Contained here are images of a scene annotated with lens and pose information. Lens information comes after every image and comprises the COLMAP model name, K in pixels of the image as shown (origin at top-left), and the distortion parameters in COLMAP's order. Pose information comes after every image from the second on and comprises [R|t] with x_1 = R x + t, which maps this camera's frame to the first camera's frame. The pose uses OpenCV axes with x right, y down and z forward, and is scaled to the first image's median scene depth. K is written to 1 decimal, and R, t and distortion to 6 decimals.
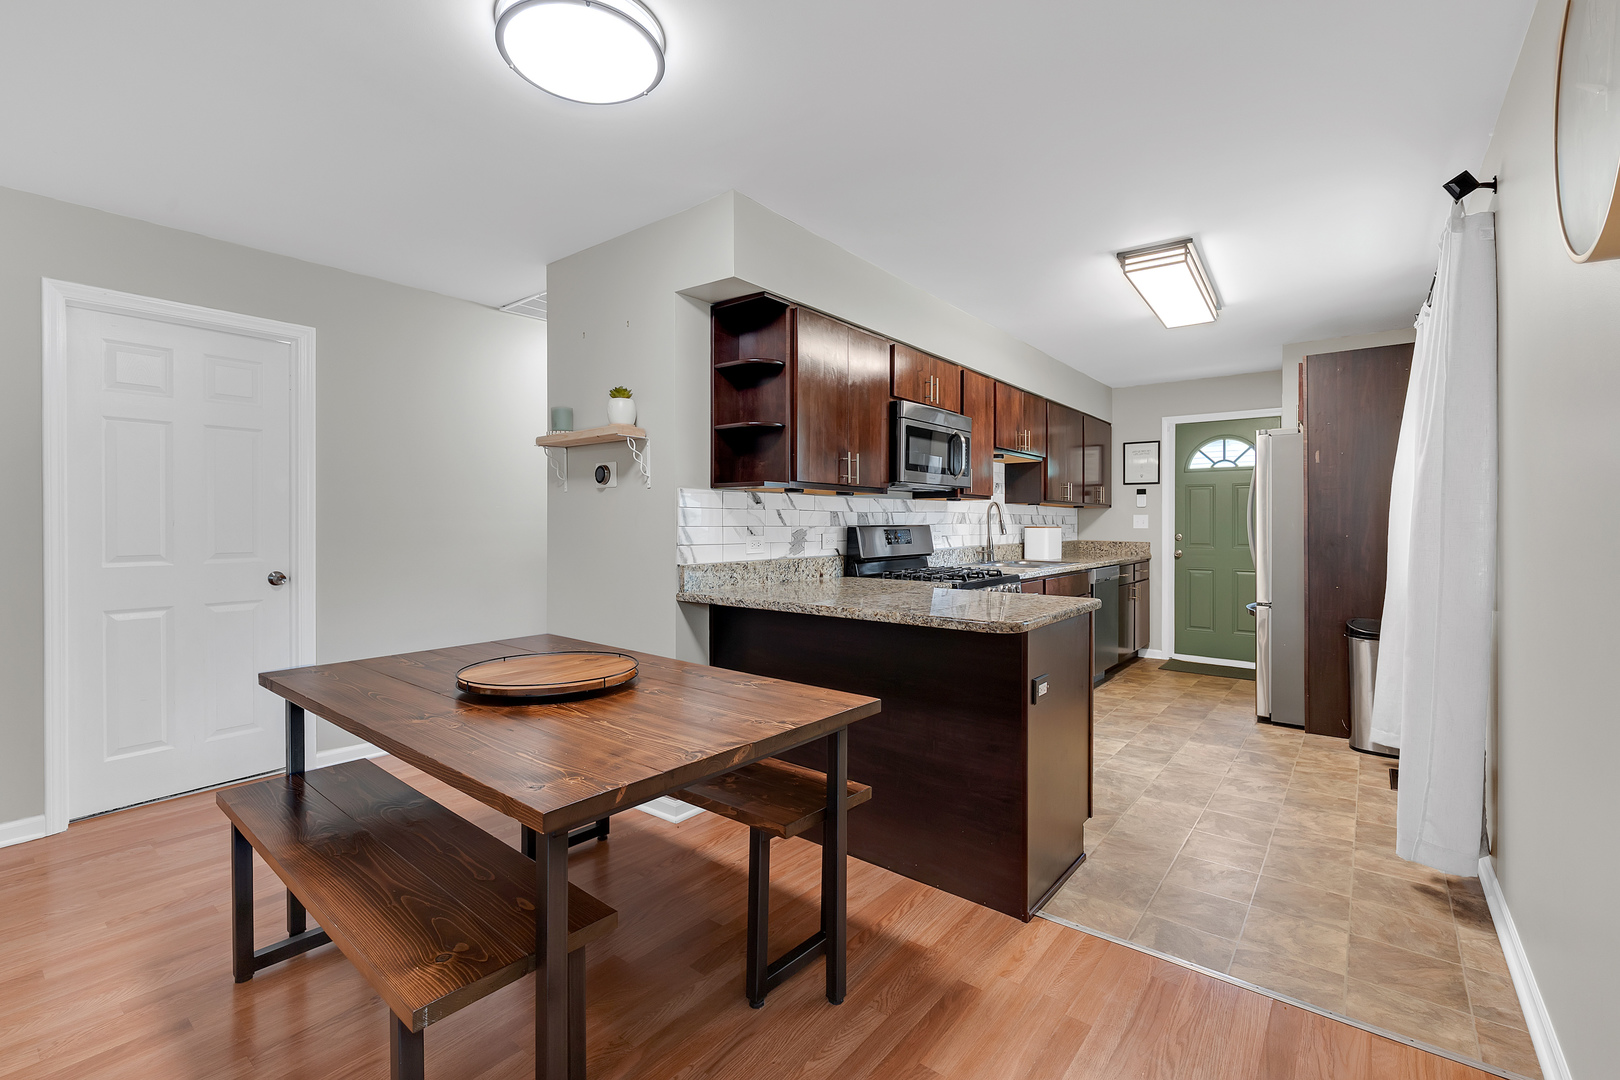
lens RADIAL K [[715.9, 0, 810.8], [0, 715.9, 526.0], [0, 0, 1]] dist [-0.000896, -0.000085]
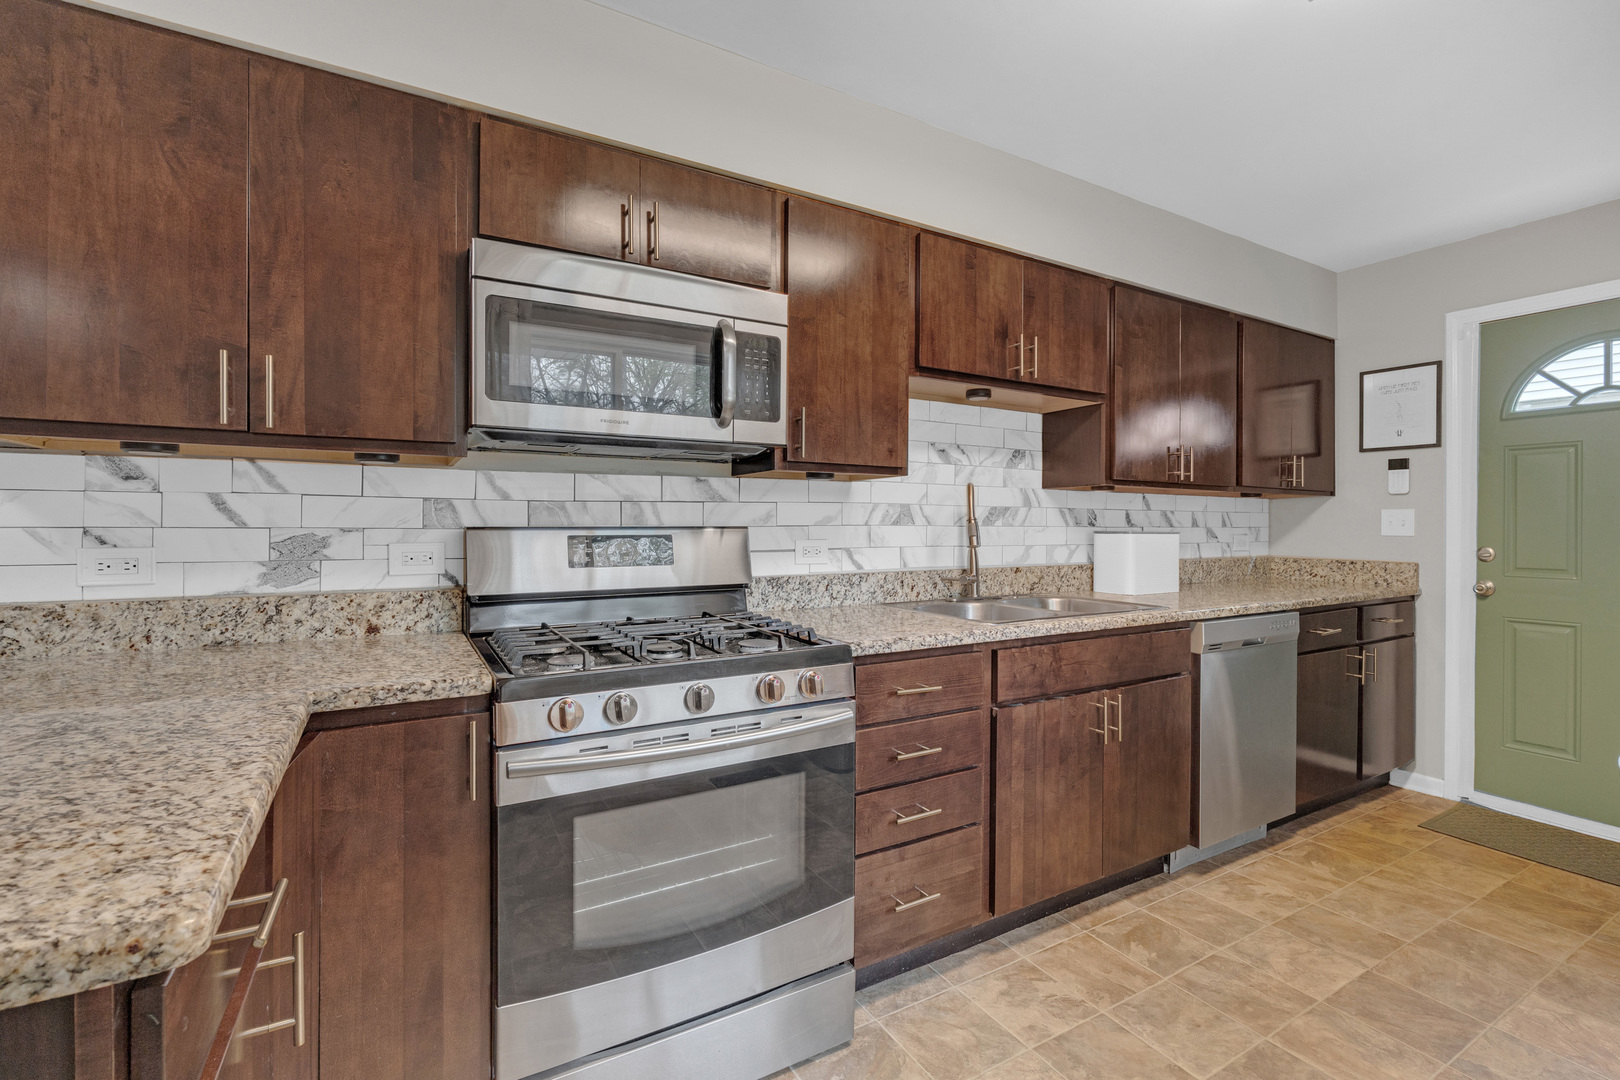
lens RADIAL K [[709.9, 0, 791.5], [0, 709.9, 531.9], [0, 0, 1]] dist [-0.004390, -0.001028]
pose [[0.924533, 0.005318, -0.381064, 0.394621], [-0.003665, 0.999980, 0.005063, -0.000778], [0.381084, -0.003284, 0.924535, 0.569916]]
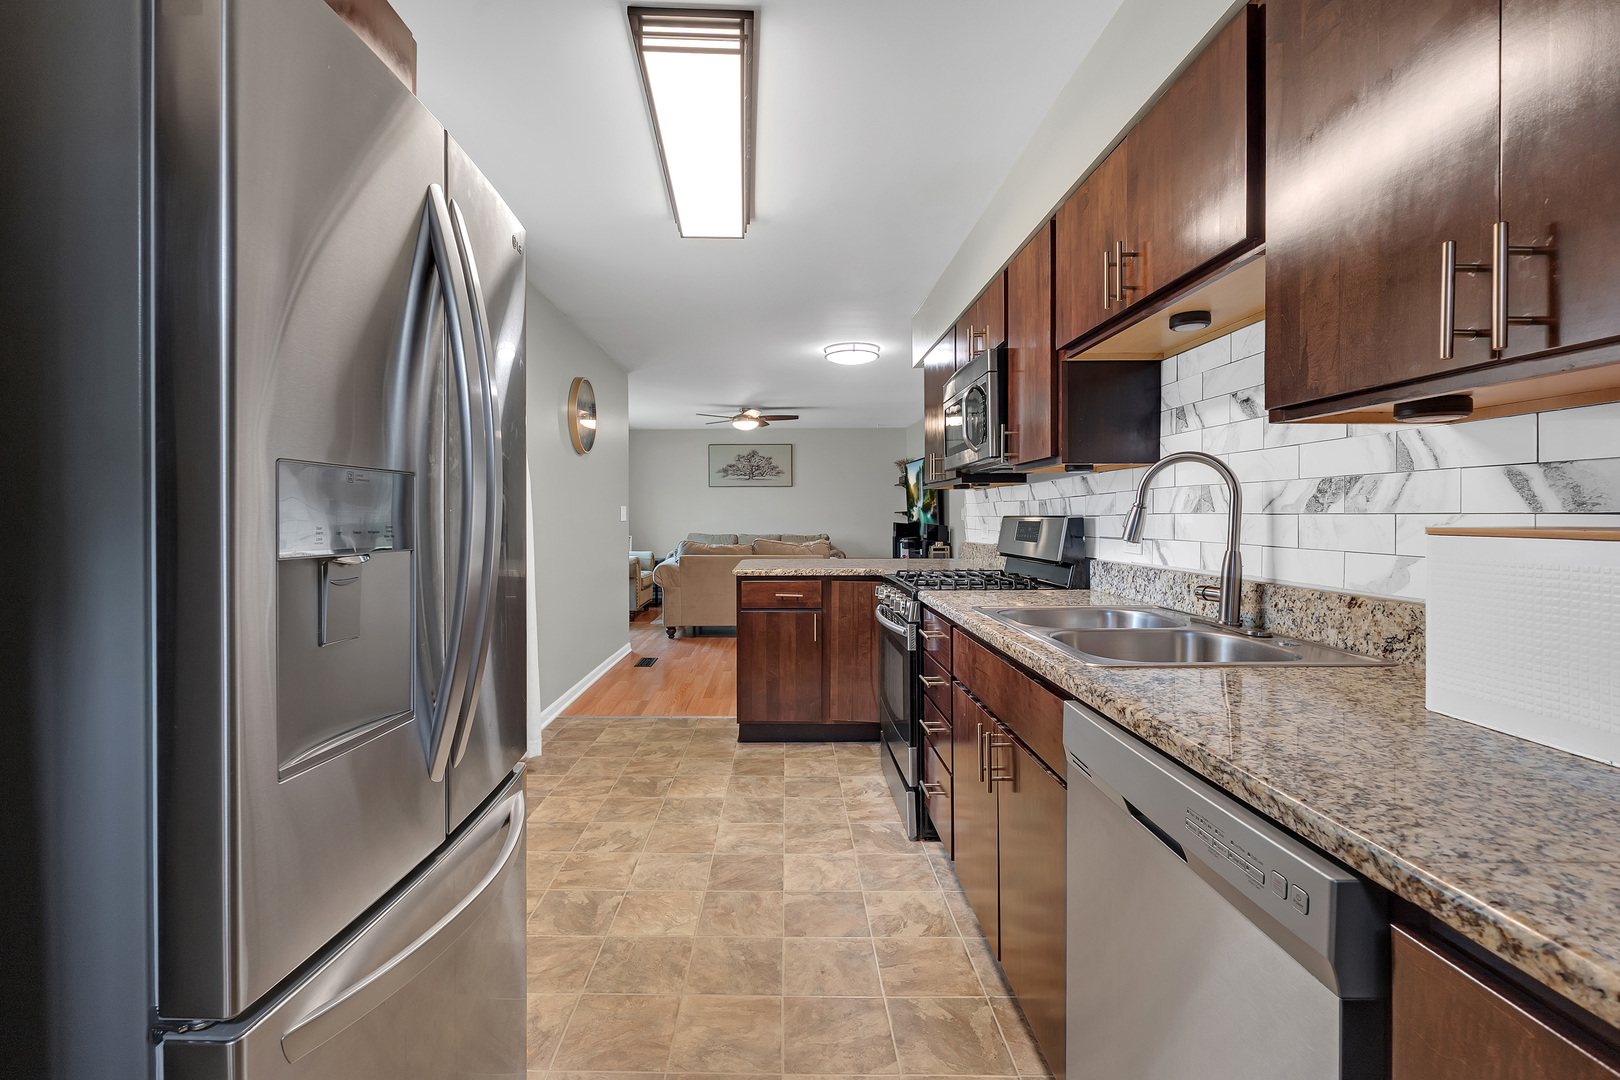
lens RADIAL K [[728.6, 0, 807.8], [0, 728.6, 540.0], [0, 0, 1]] dist [-0.001639, -0.000472]
pose [[-0.768647, 0.023167, -0.639254, 0.753226], [0.000713, 0.999374, 0.035360, -0.003347], [0.639673, 0.026723, -0.768182, 1.376400]]
